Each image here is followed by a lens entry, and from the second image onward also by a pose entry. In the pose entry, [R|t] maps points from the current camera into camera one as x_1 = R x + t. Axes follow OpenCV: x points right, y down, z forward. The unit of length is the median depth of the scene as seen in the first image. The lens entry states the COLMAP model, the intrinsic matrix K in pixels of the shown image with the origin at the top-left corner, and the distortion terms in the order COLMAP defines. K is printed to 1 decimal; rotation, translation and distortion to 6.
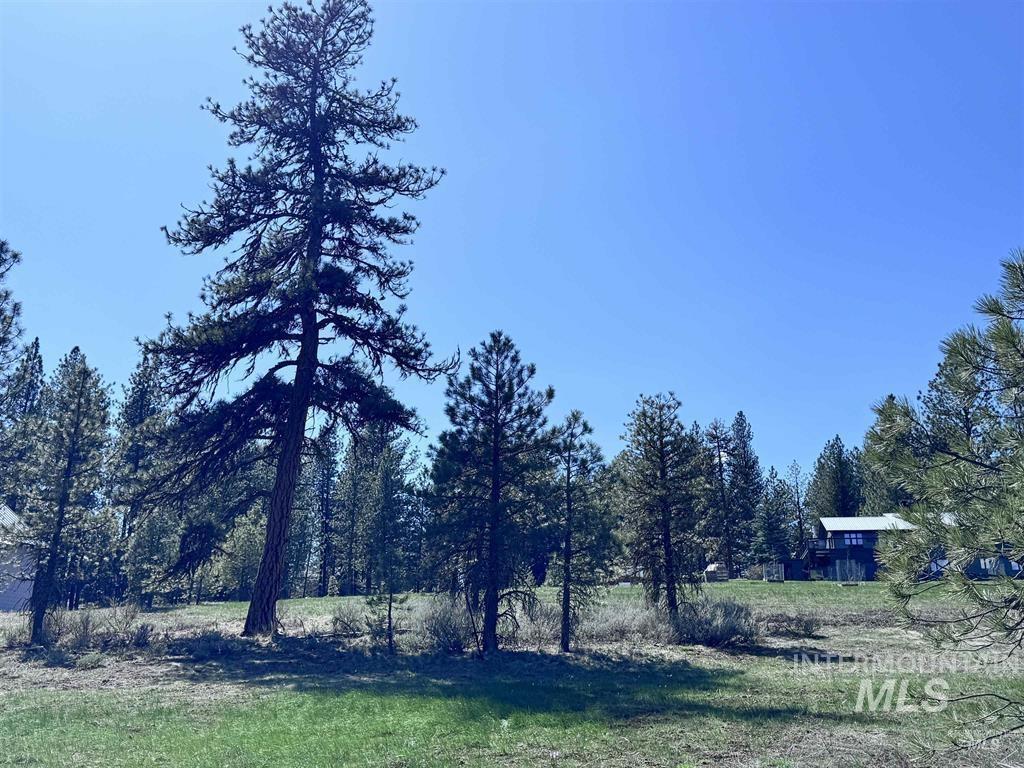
lens RADIAL K [[942.0, 0, 528.2], [0, 942.0, 376.2], [0, 0, 1]] dist [0.070247, 0.000000]
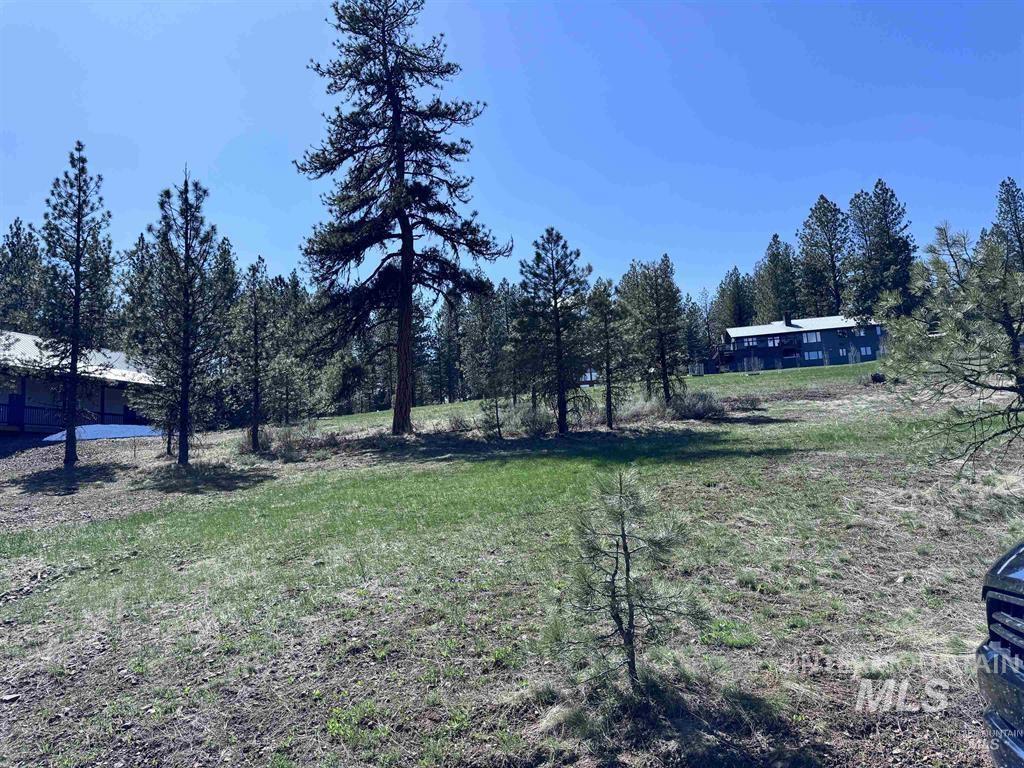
lens RADIAL K [[716.0, 0, 525.8], [0, 716.0, 389.6], [0, 0, 1]] dist [0.030378, -0.039572]
pose [[0.996978, -0.070833, 0.031888, -0.097775], [0.062327, 0.974431, 0.215869, -0.035137], [-0.046363, -0.213229, 0.975901, -0.122667]]
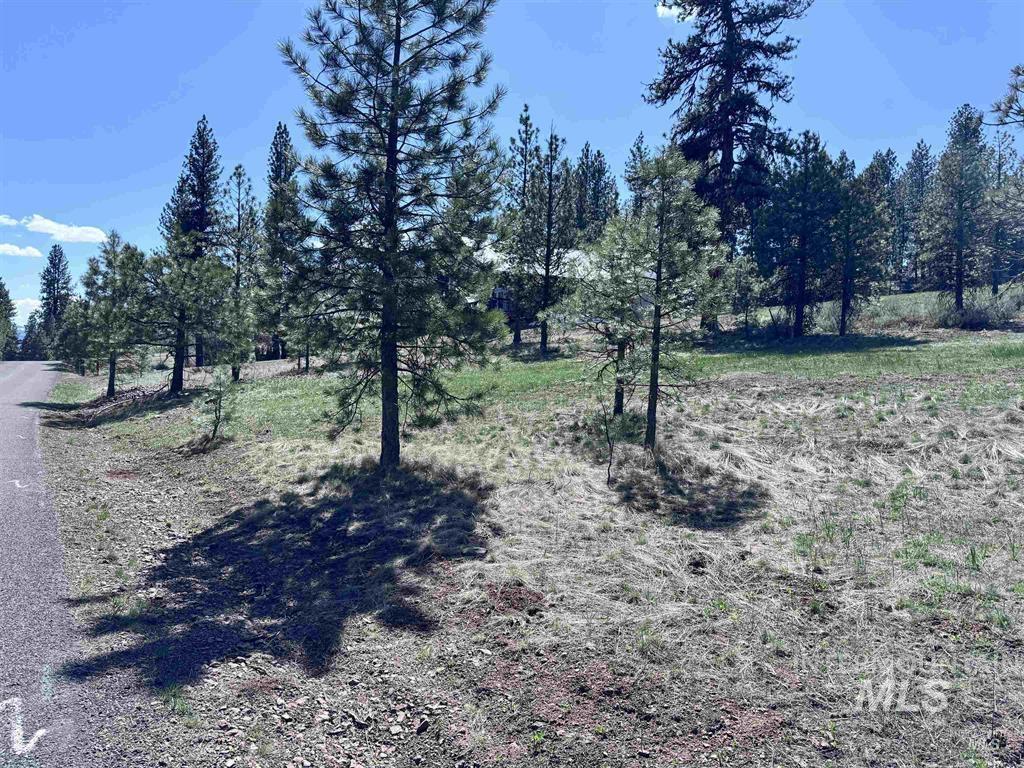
lens RADIAL K [[716.0, 0, 522.7], [0, 716.0, 378.2], [0, 0, 1]] dist [0.030378, -0.039572]
pose [[0.720643, 0.019965, -0.693019, 0.336305], [0.210050, 0.946318, 0.245686, -0.039517], [0.660721, -0.322620, 0.677764, -0.135629]]
